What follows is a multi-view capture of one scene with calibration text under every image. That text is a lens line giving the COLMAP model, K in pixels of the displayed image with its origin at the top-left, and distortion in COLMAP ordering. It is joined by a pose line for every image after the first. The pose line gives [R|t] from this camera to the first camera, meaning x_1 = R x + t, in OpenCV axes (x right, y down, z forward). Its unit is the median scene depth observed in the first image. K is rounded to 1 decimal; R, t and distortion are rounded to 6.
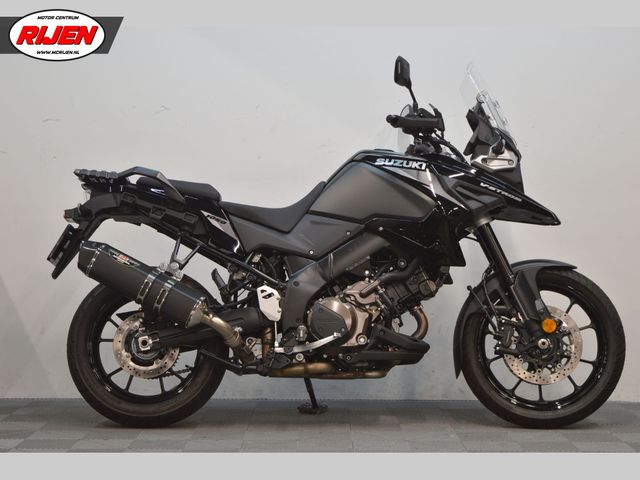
lens RADIAL K [[1362.4, 0, 320.0], [0, 1362.4, 240.0], [0, 0, 1]] dist [-0.000066, -0.262761]
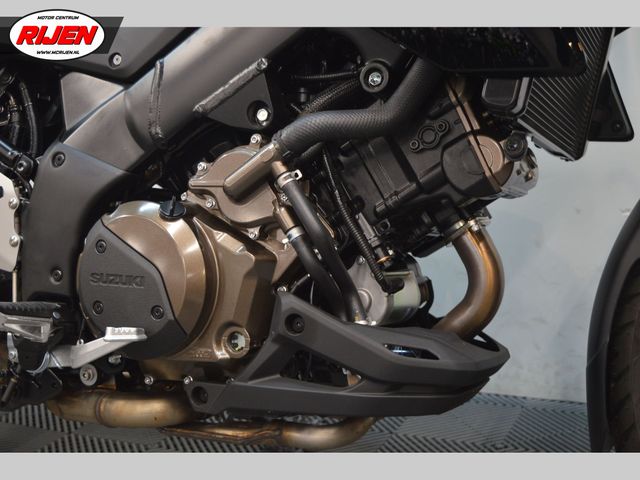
lens RADIAL K [[877.9, 0, 320.0], [0, 877.9, 240.0], [0, 0, 1]] dist [-0.076755, -0.017677]
pose [[0.900232, 0.026204, -0.434621, 0.130726], [0.046043, 0.986862, 0.154868, 0.021728], [0.432969, -0.159428, 0.887198, 0.835667]]
